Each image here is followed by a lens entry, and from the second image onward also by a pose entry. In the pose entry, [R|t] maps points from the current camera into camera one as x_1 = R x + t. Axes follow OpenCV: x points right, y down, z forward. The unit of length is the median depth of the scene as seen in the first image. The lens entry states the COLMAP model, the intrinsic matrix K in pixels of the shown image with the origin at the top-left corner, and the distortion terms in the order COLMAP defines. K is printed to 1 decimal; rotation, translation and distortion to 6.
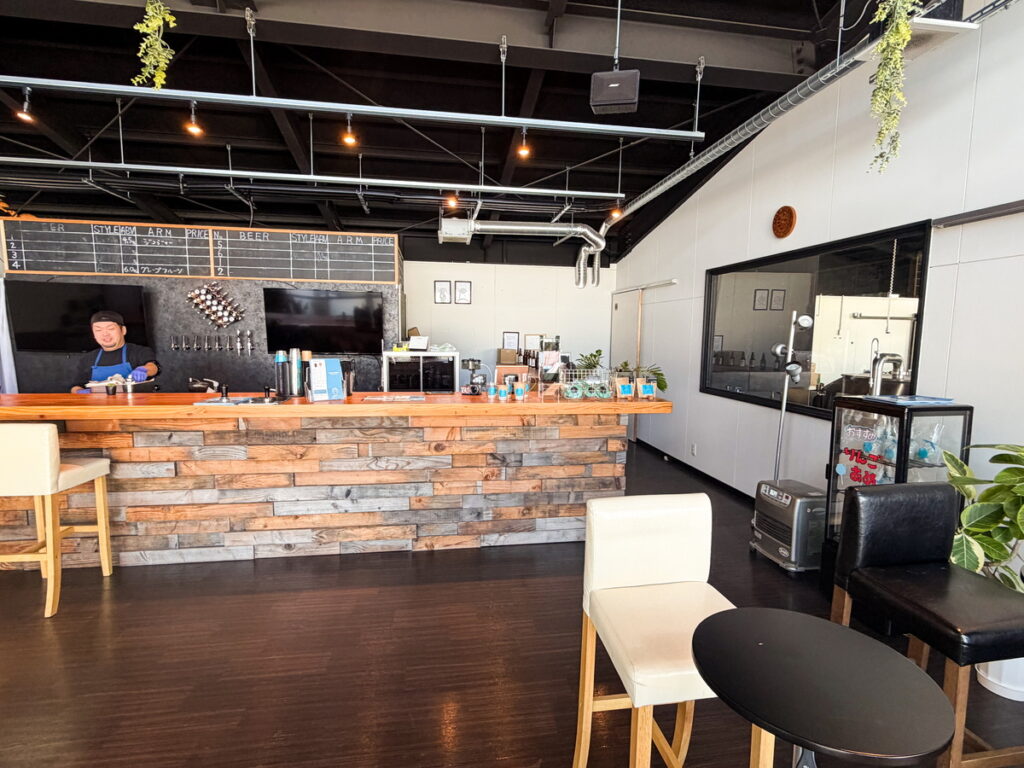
lens RADIAL K [[508.2, 0, 509.0], [0, 508.2, 380.7], [0, 0, 1]] dist [-0.000817, -0.000002]
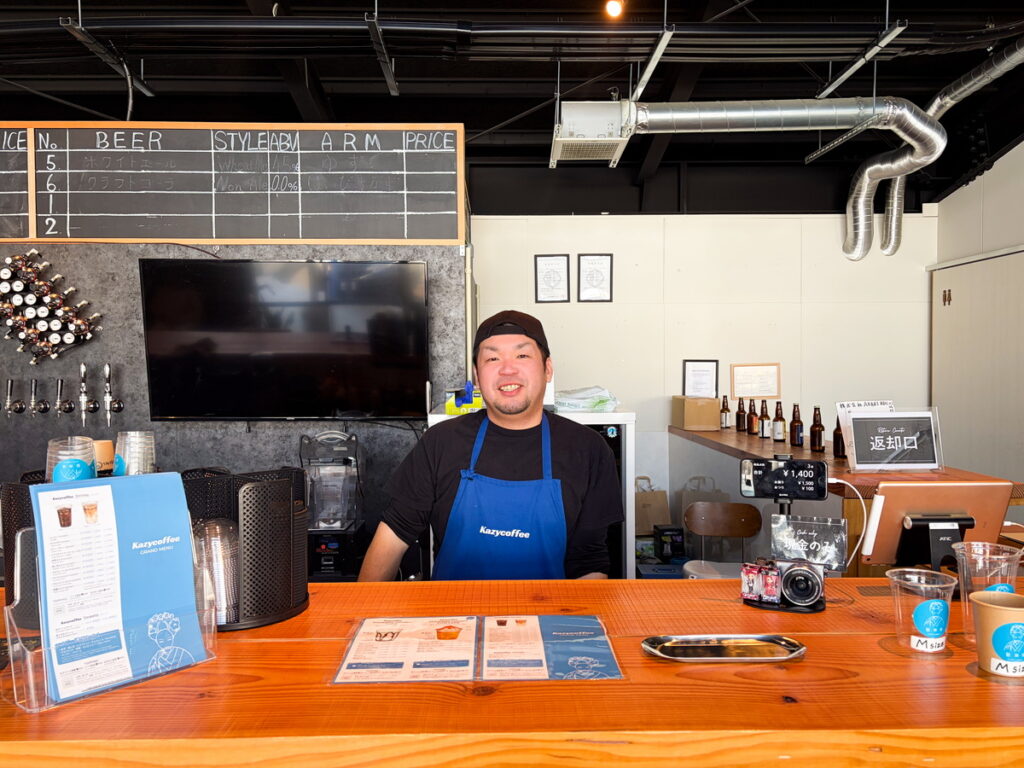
lens RADIAL K [[793.7, 0, 512.1], [0, 793.7, 384.6], [0, 0, 1]] dist [-0.010007, 0.015007]
pose [[0.990735, -0.016061, -0.134857, -0.098821], [0.006241, 0.997318, -0.072927, -0.032657], [0.135667, 0.071410, 0.988178, 0.392798]]
